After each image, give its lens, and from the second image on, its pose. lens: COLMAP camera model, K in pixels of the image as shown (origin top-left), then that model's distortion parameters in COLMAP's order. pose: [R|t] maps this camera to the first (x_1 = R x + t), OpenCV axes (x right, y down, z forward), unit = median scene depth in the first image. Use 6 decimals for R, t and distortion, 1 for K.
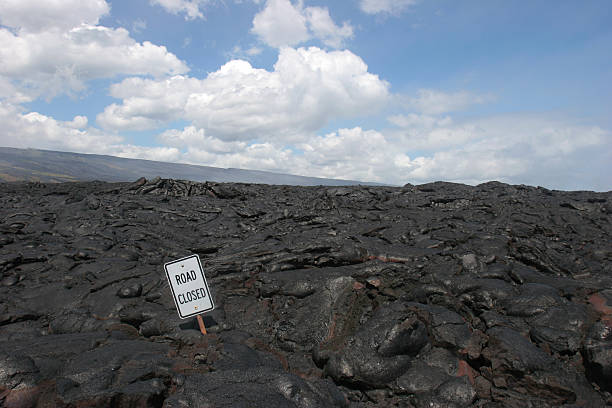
lens RADIAL K [[448.7, 0, 306.0], [0, 448.7, 204.0], [0, 0, 1]] dist [-0.053769, 0.002355]
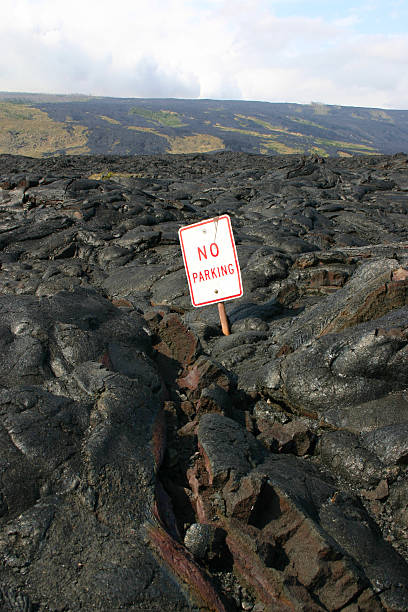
lens RADIAL K [[785.3, 0, 204.0], [0, 785.3, 306.0], [0, 0, 1]] dist [-0.072435, -0.004957]
pose [[0.771514, 0.122364, -0.624334, 0.189471], [-0.033961, 0.987852, 0.151644, 0.025390], [0.635305, -0.095792, 0.766297, 0.015425]]
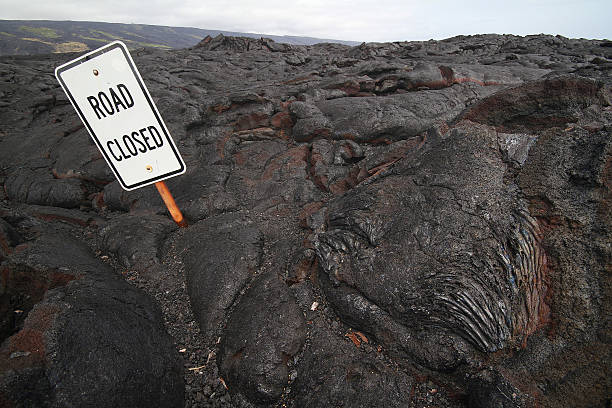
lens RADIAL K [[308.7, 0, 306.0], [0, 308.7, 204.0], [0, 0, 1]] dist [0.020097, -0.000068]
pose [[0.993388, 0.017955, -0.113396, -0.016006], [0.030282, 0.911745, 0.409640, 0.050811], [0.110743, -0.410365, 0.905172, 0.261664]]
